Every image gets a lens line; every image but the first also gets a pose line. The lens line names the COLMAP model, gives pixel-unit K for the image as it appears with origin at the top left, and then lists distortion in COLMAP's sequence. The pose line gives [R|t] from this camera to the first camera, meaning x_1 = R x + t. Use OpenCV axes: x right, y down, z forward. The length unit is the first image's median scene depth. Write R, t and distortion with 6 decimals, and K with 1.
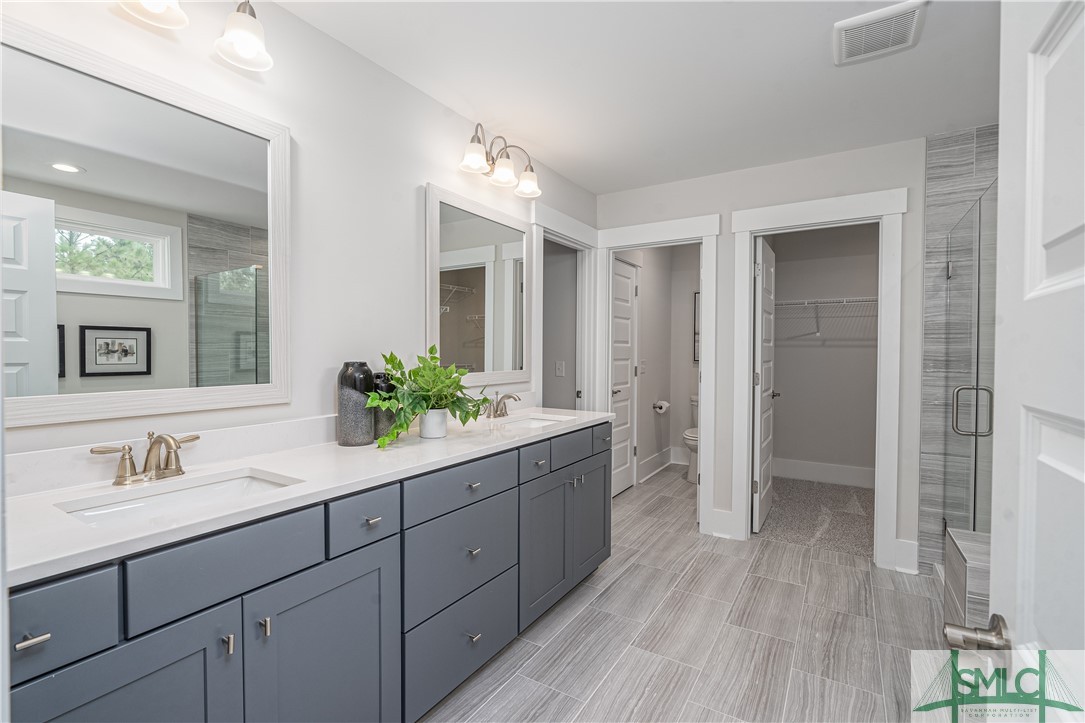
lens RADIAL K [[496.1, 0, 540.5], [0, 496.1, 357.0], [0, 0, 1]] dist [-0.003297, -0.000572]
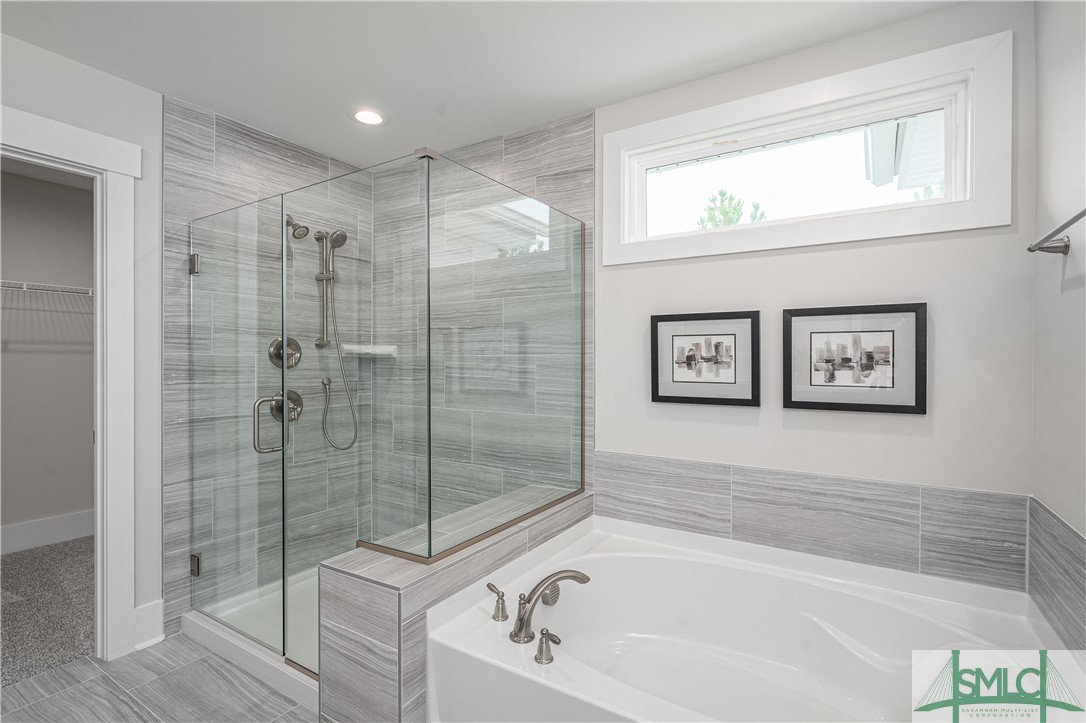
lens RADIAL K [[496.6, 0, 541.0], [0, 496.6, 357.0], [0, 0, 1]] dist [-0.003297, -0.000572]
pose [[0.002629, -0.005452, 0.999982, -0.031217], [0.016599, 0.999848, 0.005407, -0.009403], [-0.999859, 0.016585, 0.002719, 0.388311]]
